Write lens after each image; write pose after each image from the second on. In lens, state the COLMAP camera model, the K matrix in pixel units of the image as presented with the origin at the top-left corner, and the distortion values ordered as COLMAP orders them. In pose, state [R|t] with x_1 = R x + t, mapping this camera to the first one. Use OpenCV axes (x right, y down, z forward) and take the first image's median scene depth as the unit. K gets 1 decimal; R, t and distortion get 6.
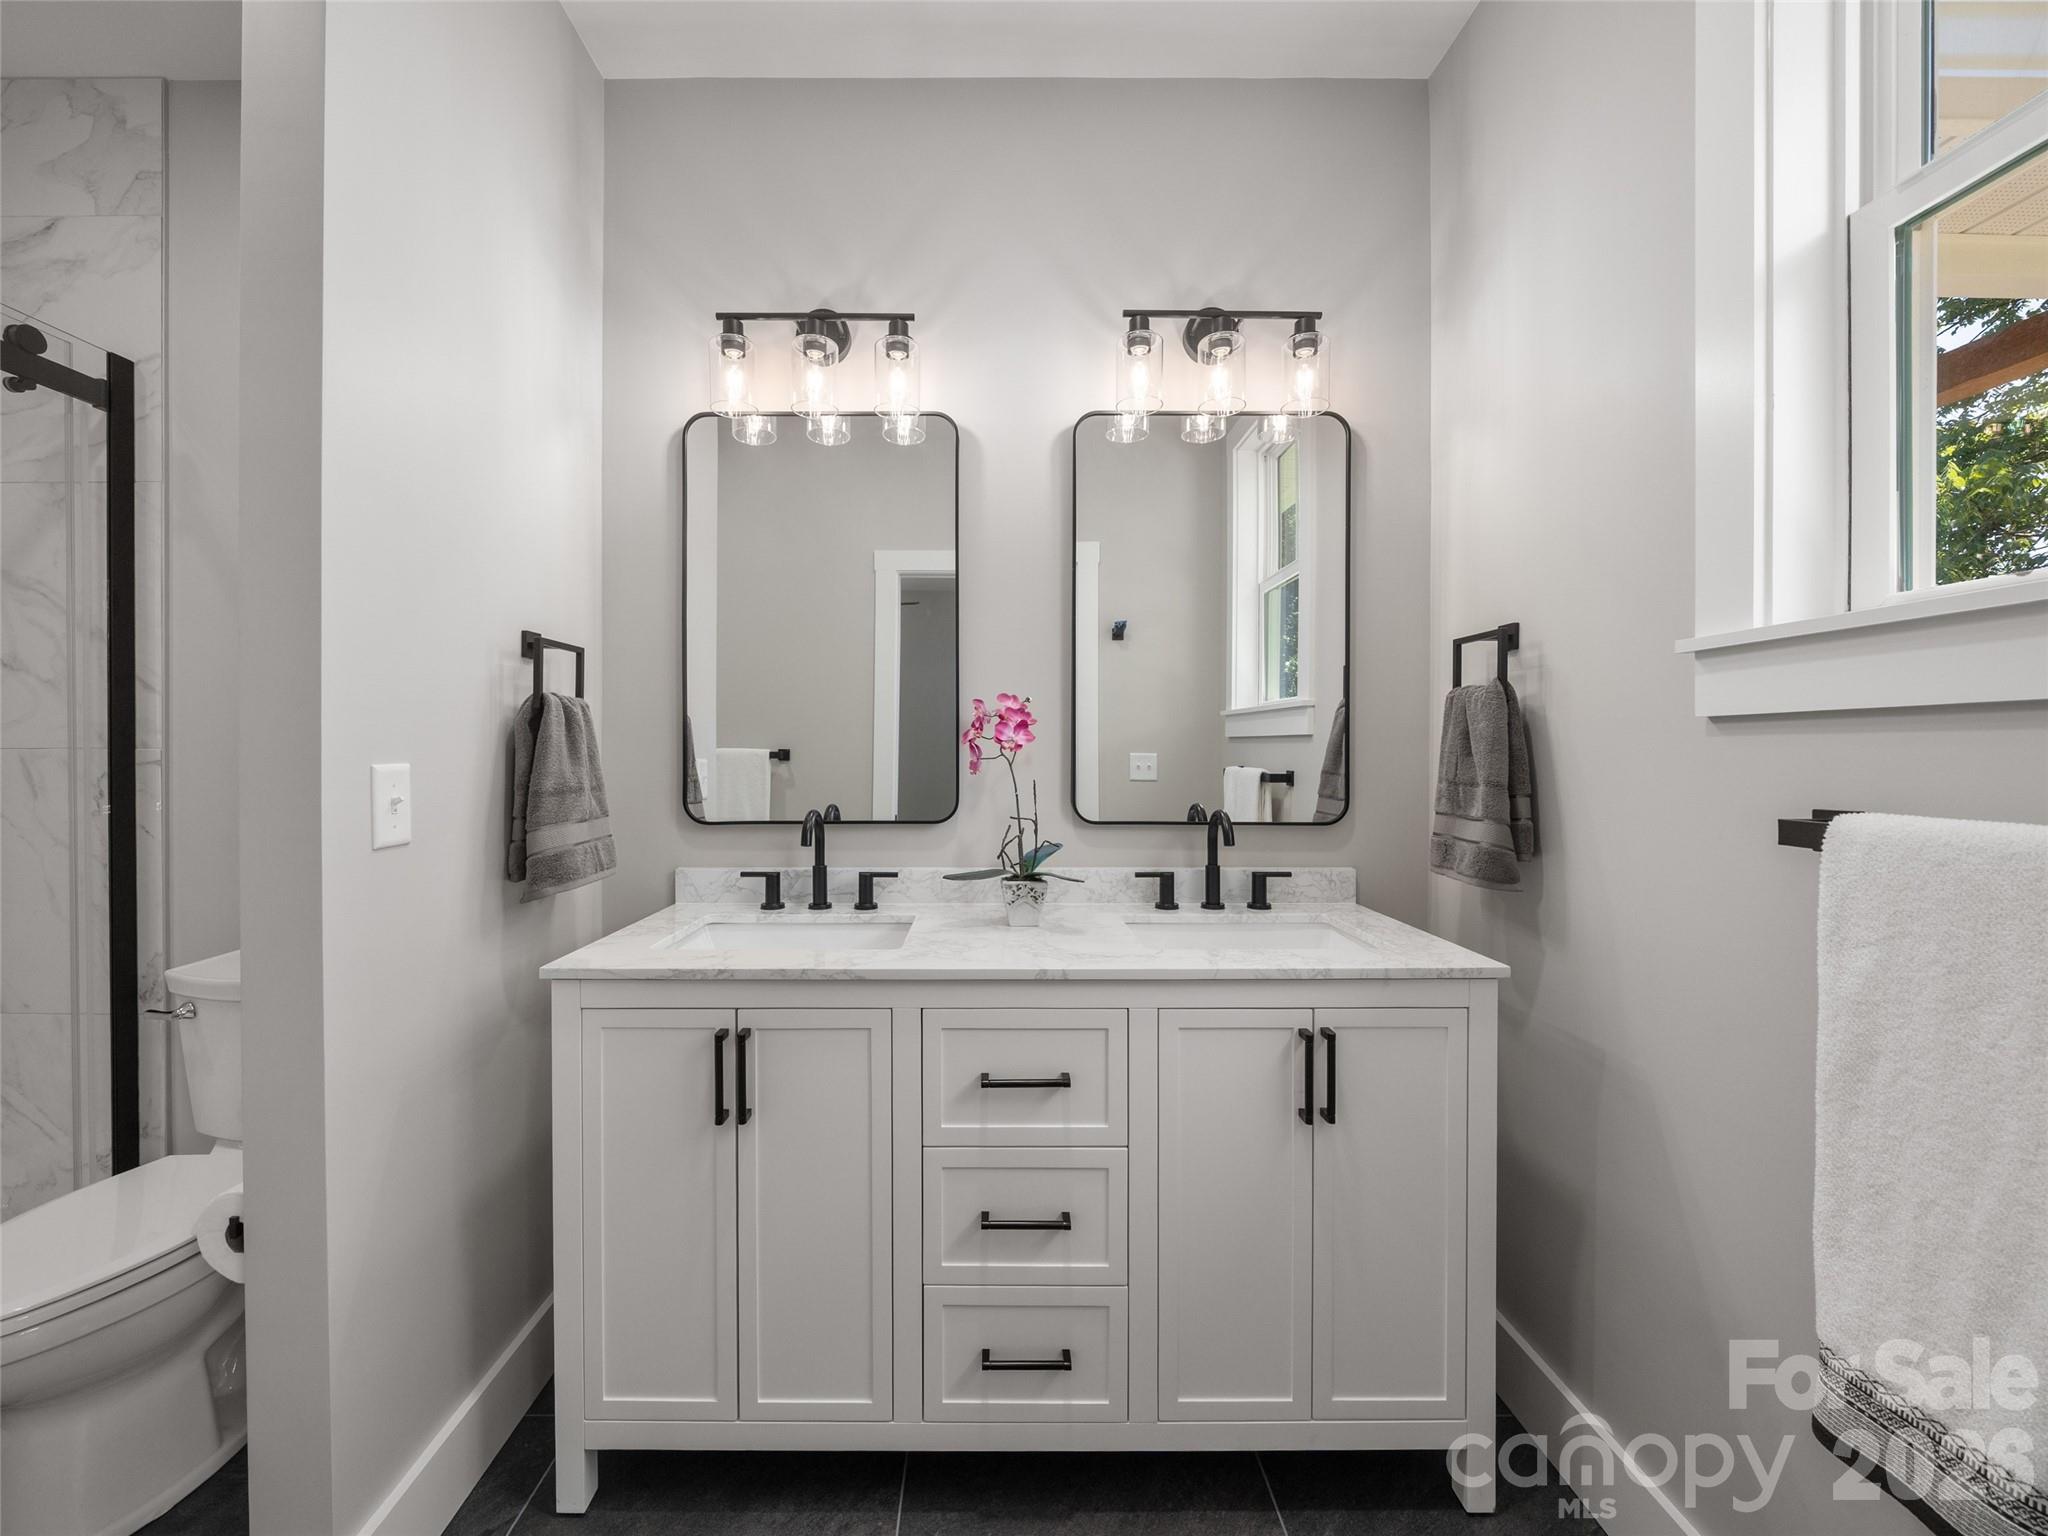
lens RADIAL K [[796.6, 0, 1012.7], [0, 796.6, 757.7], [0, 0, 1]] dist [-0.007538, -0.000526]
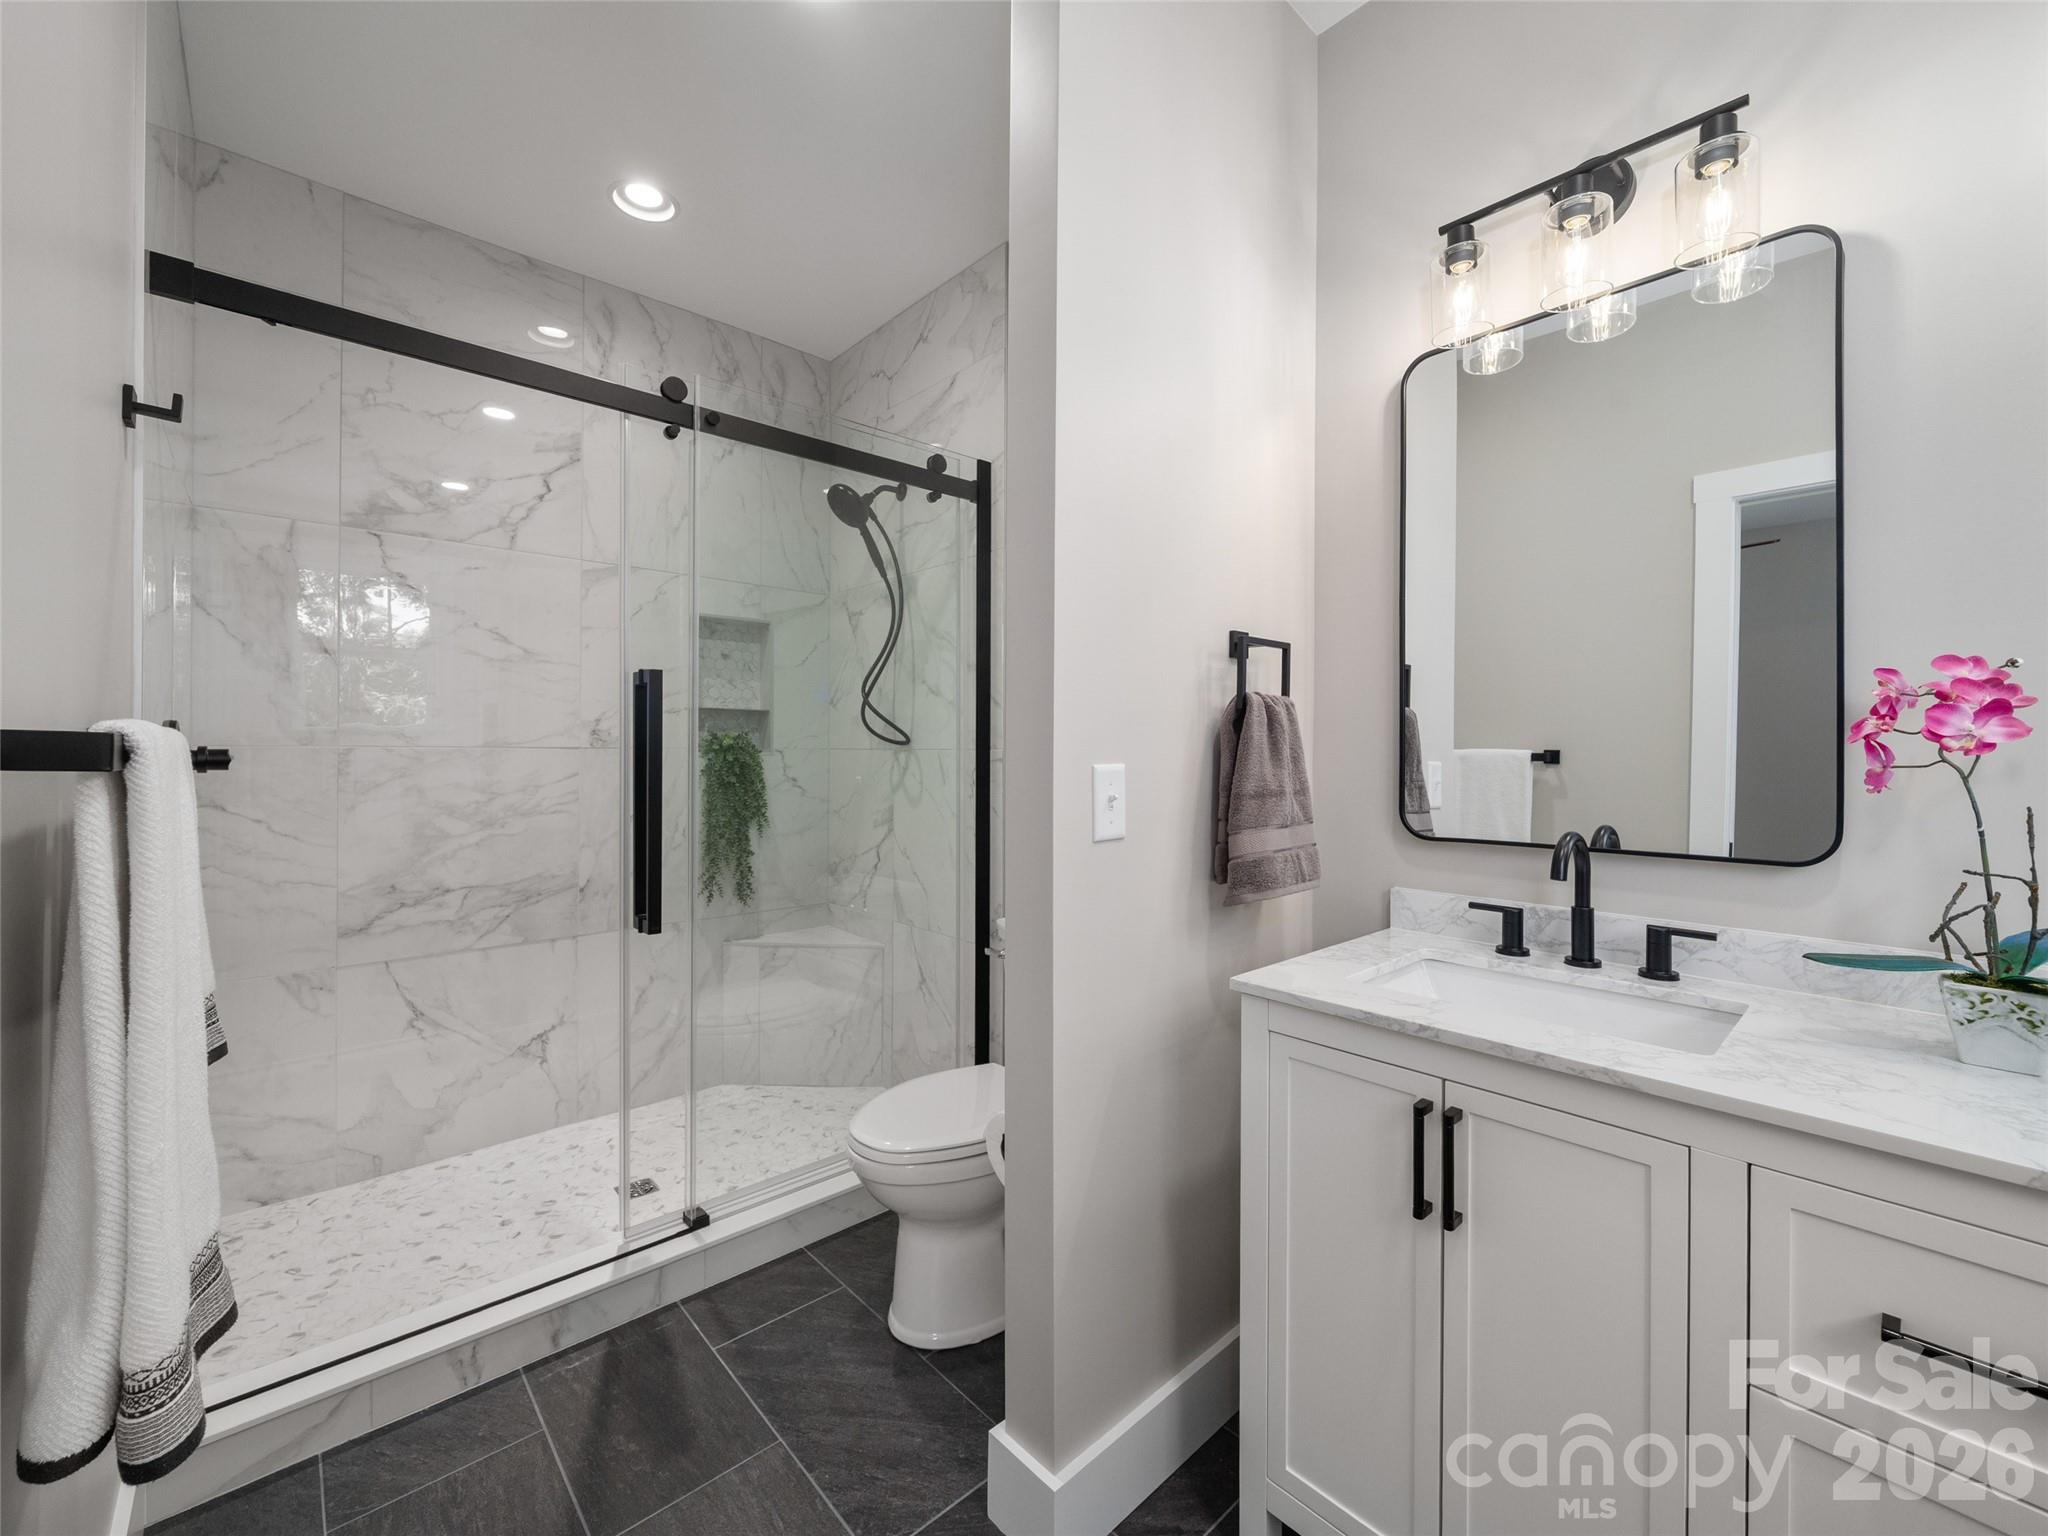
lens RADIAL K [[833.8, 0, 1032.6], [0, 833.8, 751.3], [0, 0, 1]] dist [-0.003927, -0.000676]
pose [[0.658932, 0.002087, -0.752199, 0.003955], [-0.009054, 0.999946, -0.005157, -0.001857], [0.752148, 0.010208, 0.658915, 0.117390]]
